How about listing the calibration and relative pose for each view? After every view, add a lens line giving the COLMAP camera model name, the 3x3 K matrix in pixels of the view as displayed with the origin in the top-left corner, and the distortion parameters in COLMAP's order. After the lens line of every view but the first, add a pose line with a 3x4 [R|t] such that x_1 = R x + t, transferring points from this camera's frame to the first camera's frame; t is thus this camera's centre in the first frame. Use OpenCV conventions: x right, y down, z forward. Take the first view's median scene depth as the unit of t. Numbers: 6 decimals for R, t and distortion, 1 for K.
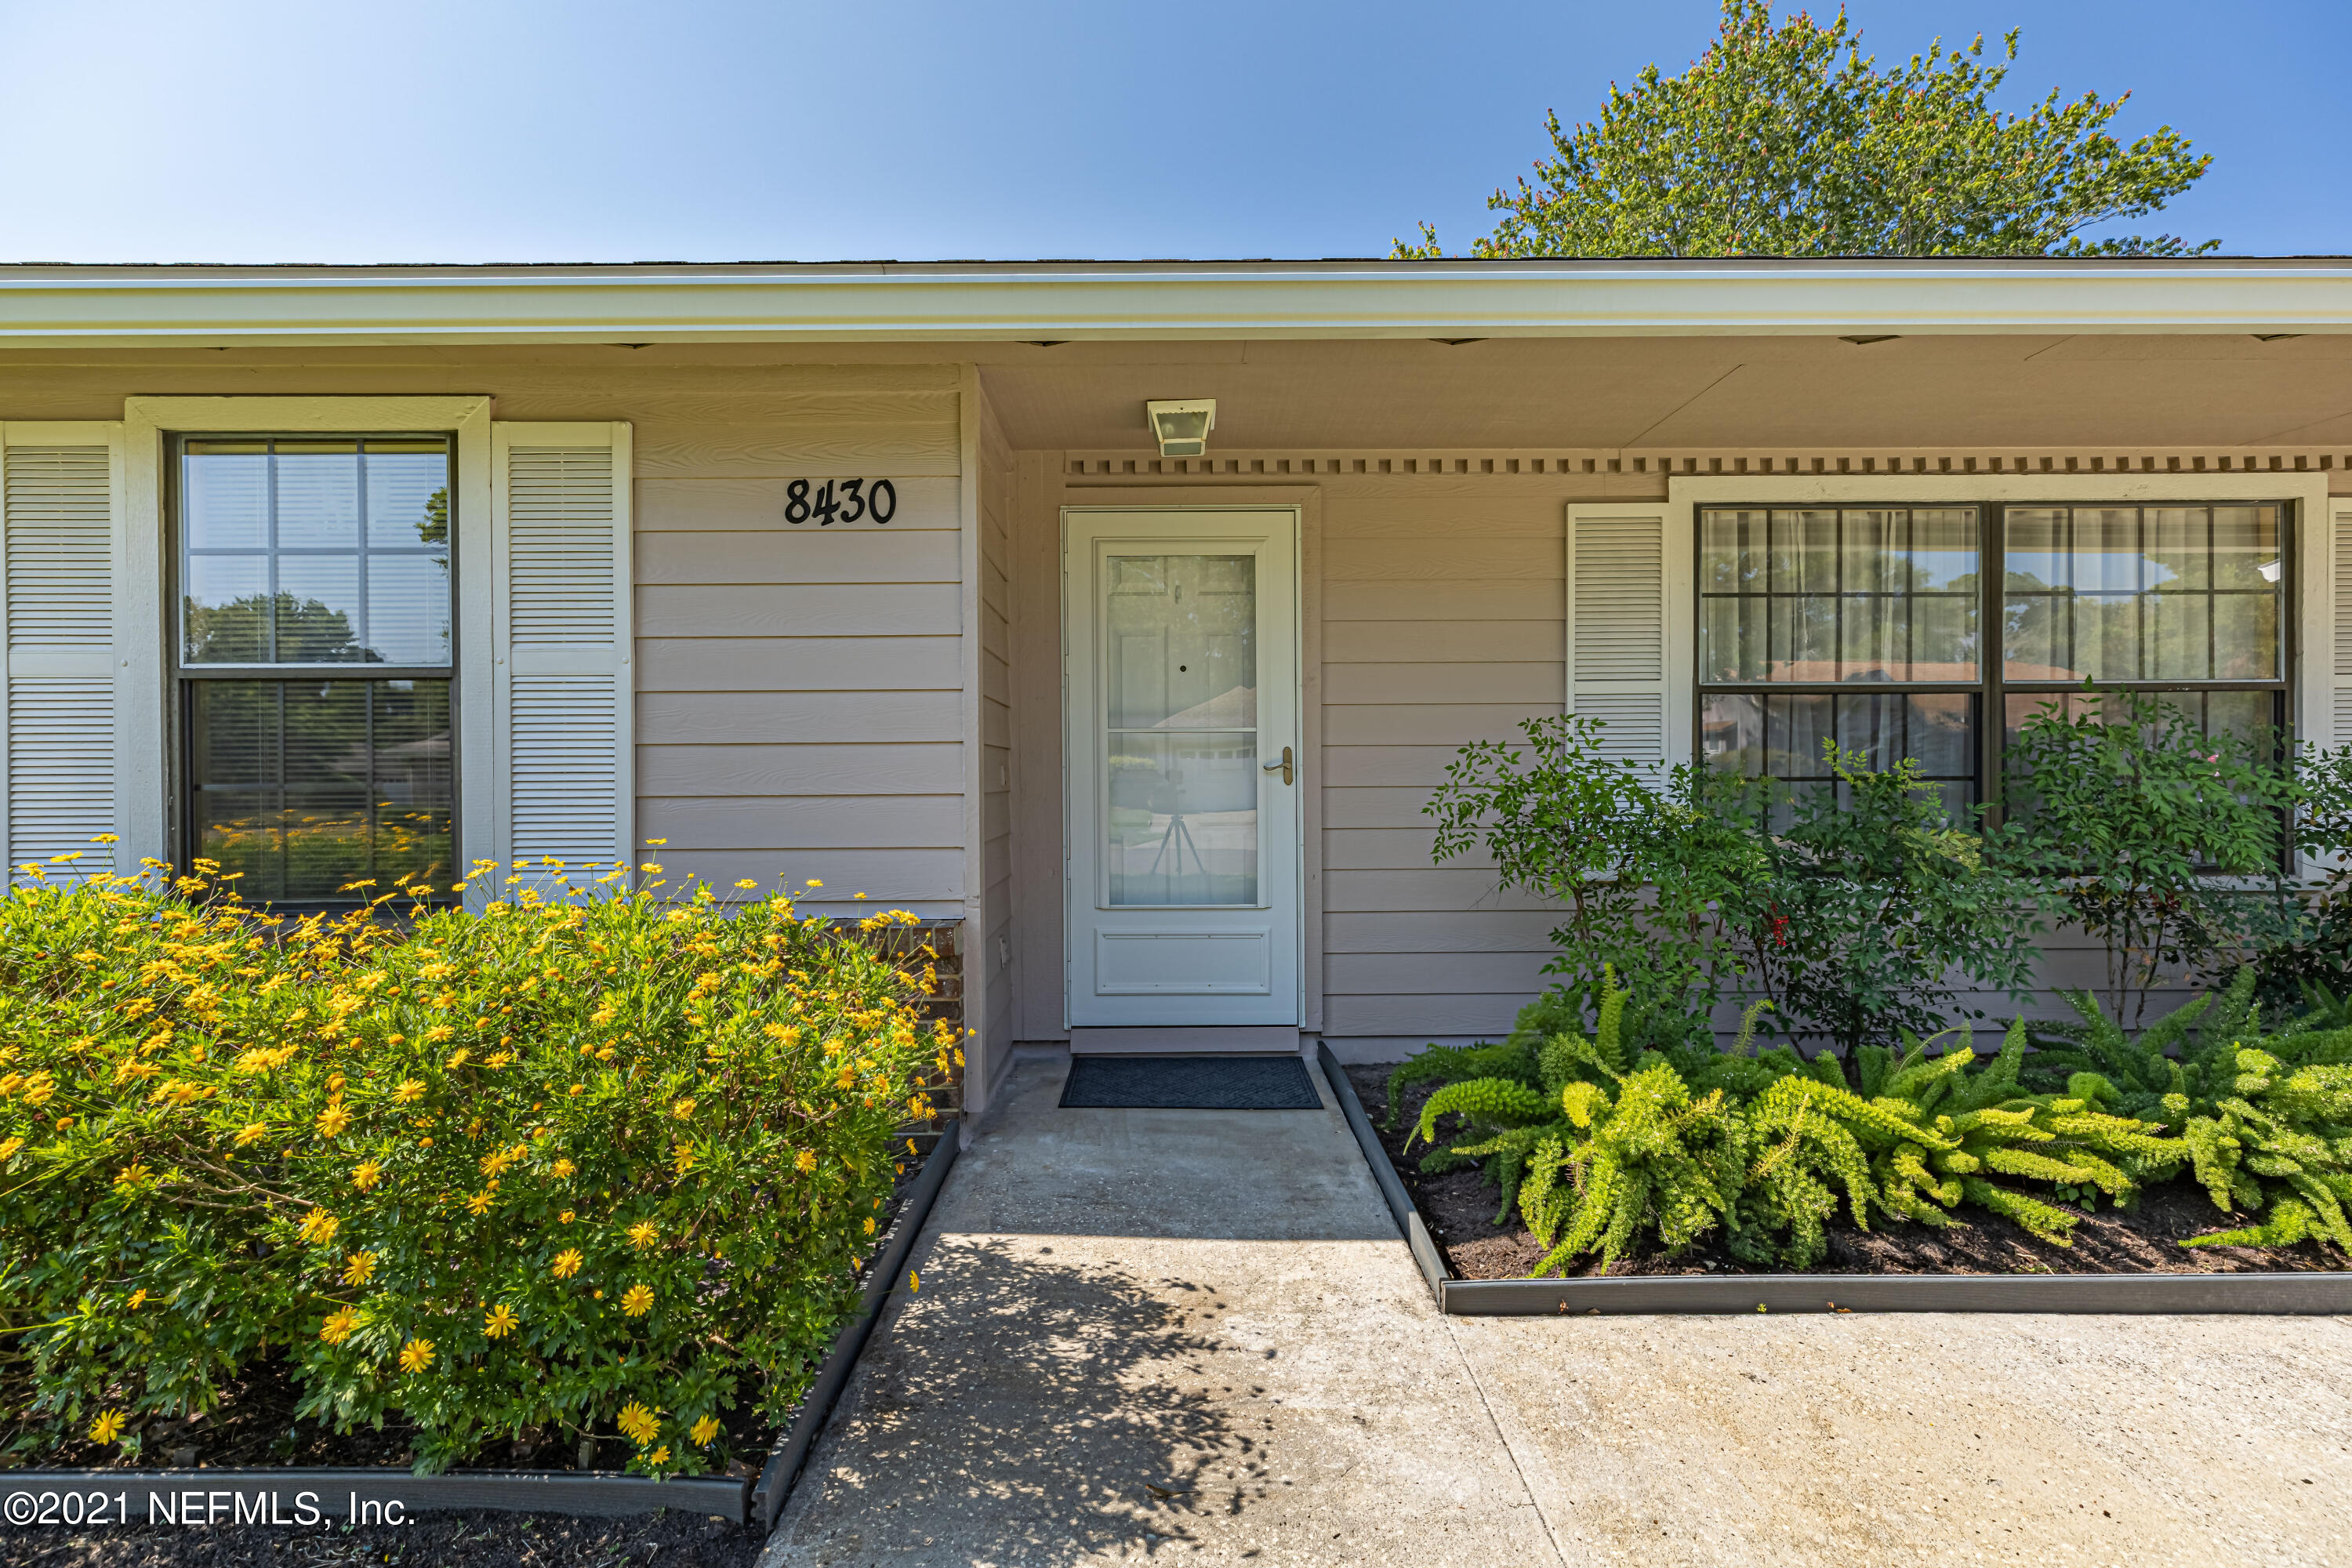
lens RADIAL K [[1048.6, 0, 1173.7], [0, 1048.6, 780.6], [0, 0, 1]] dist [0.003669, -0.000725]
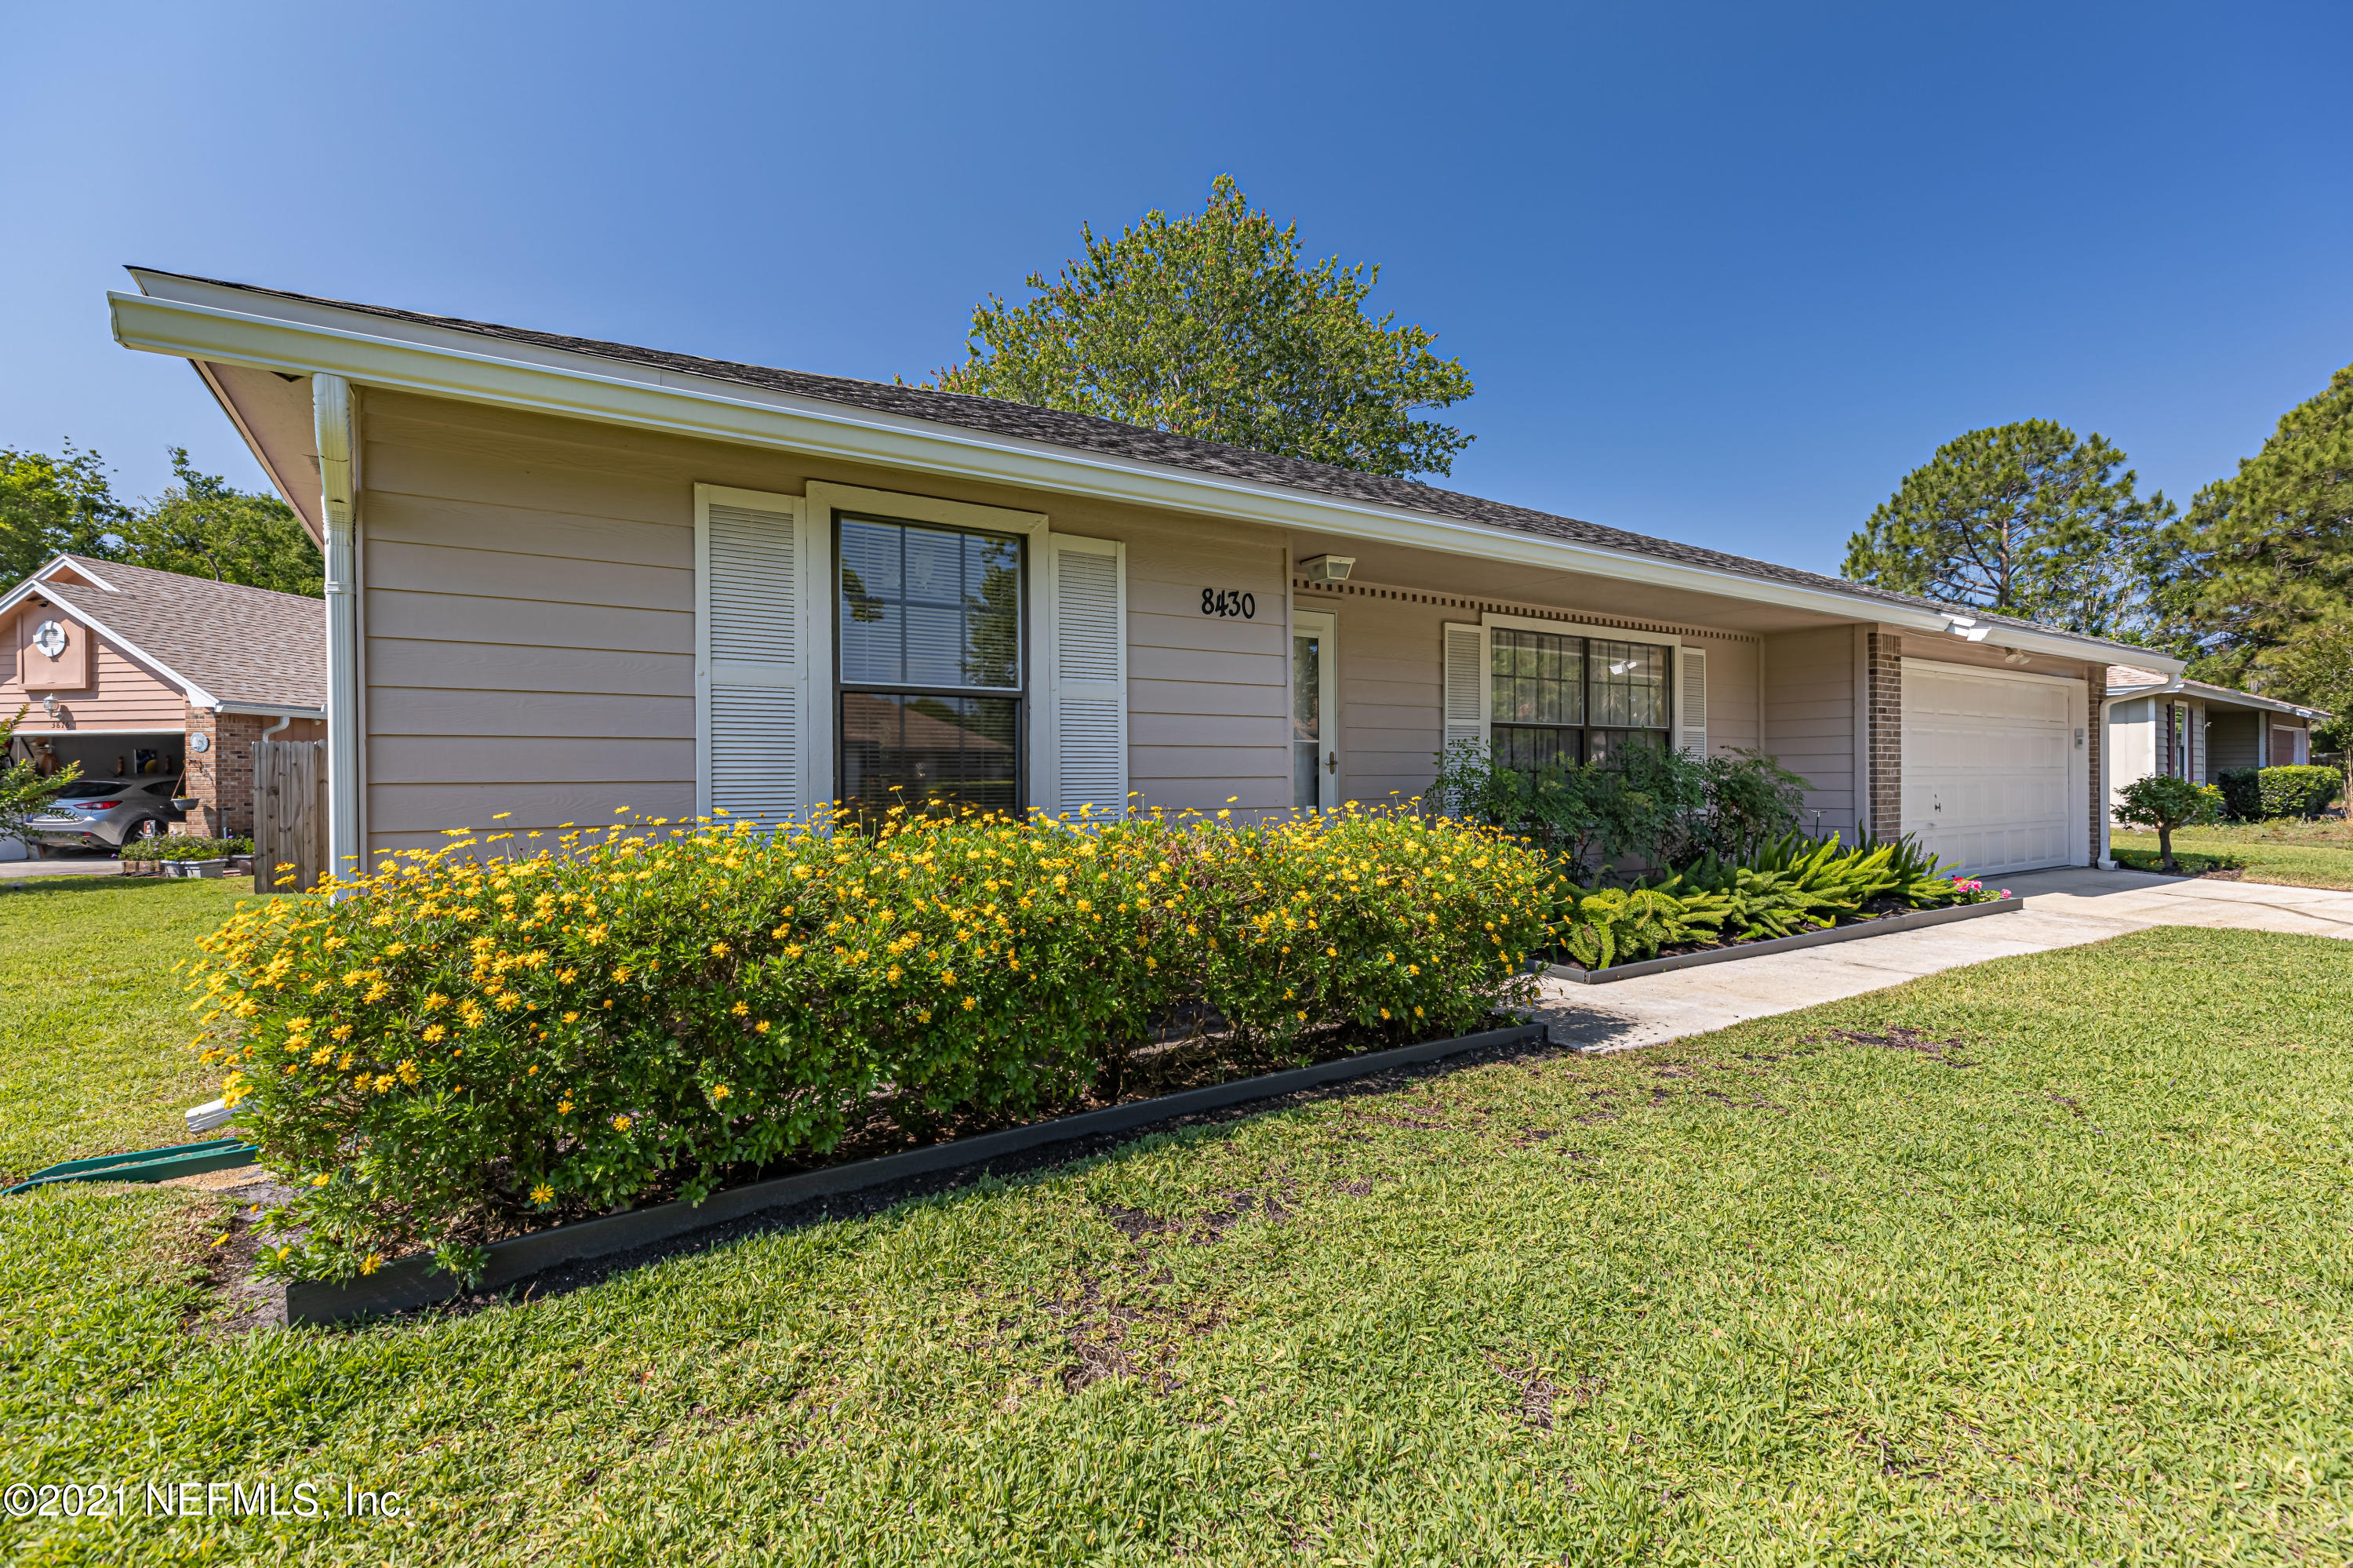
lens RADIAL K [[1076.7, 0, 1176.5], [0, 1076.7, 784.0], [0, 0, 1]] dist [-0.000552, -0.000934]
pose [[0.834070, -0.003211, 0.551649, -1.223170], [0.007438, 0.999958, -0.005425, 0.029521], [-0.551609, 0.008628, 0.834058, -0.357995]]
